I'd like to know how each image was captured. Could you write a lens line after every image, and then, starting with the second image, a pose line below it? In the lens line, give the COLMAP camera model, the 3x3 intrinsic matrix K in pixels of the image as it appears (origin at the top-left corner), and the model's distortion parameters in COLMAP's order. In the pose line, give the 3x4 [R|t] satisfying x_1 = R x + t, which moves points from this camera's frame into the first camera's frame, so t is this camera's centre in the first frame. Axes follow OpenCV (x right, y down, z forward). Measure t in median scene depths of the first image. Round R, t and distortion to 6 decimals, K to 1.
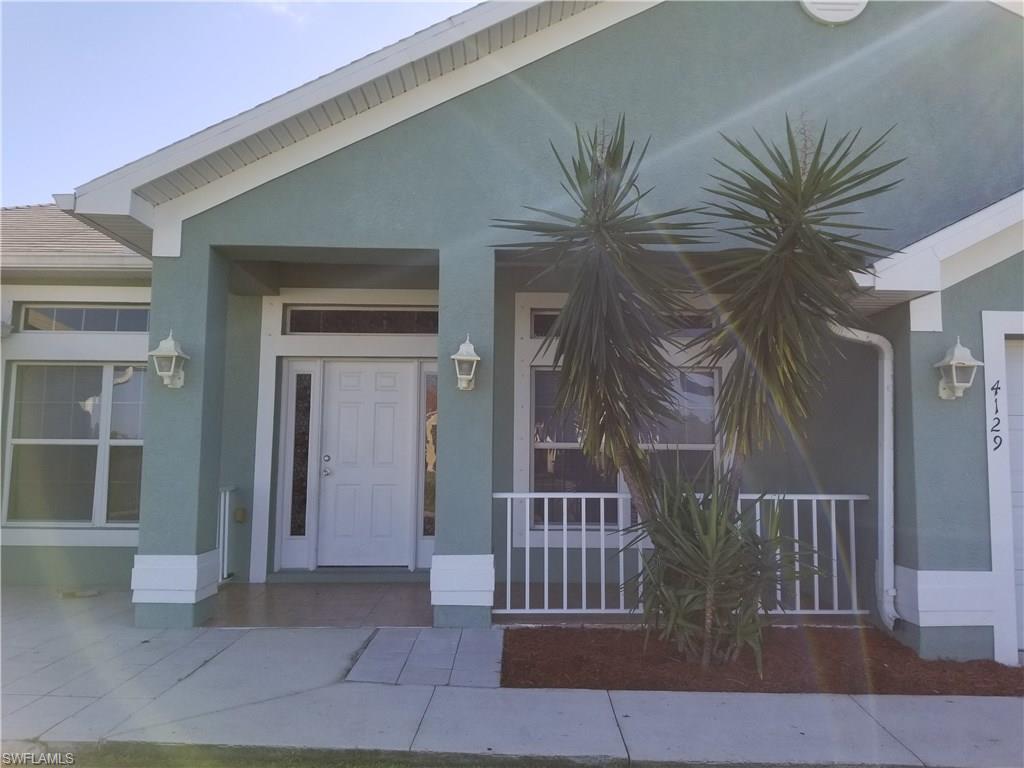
lens RADIAL K [[801.2, 0, 512.0], [0, 801.2, 384.0], [0, 0, 1]] dist [0.005951, -0.003644]
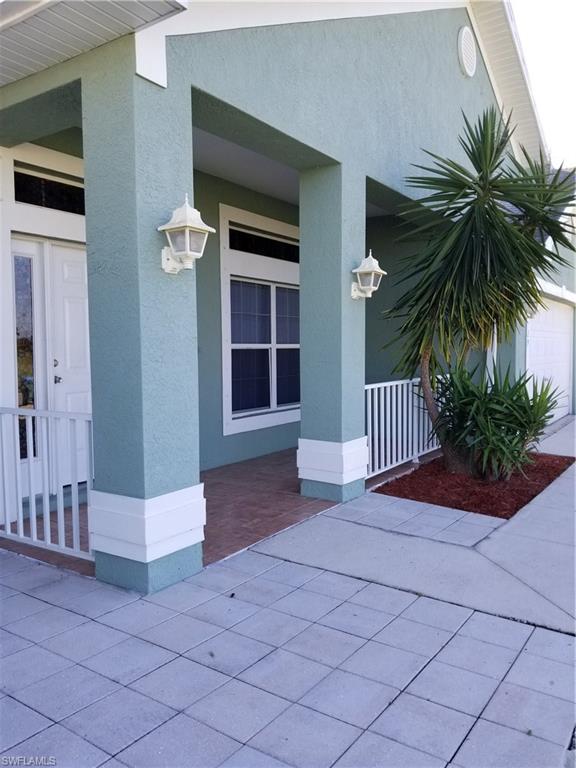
lens RADIAL K [[600.9, 0, 304.0], [0, 600.9, 384.6], [0, 0, 1]] dist [0.005951, -0.003644]
pose [[0.558056, -0.063939, 0.827336, -0.840717], [-0.060320, 0.991264, 0.117295, 0.035108], [-0.827608, -0.115362, 0.549324, 0.590939]]
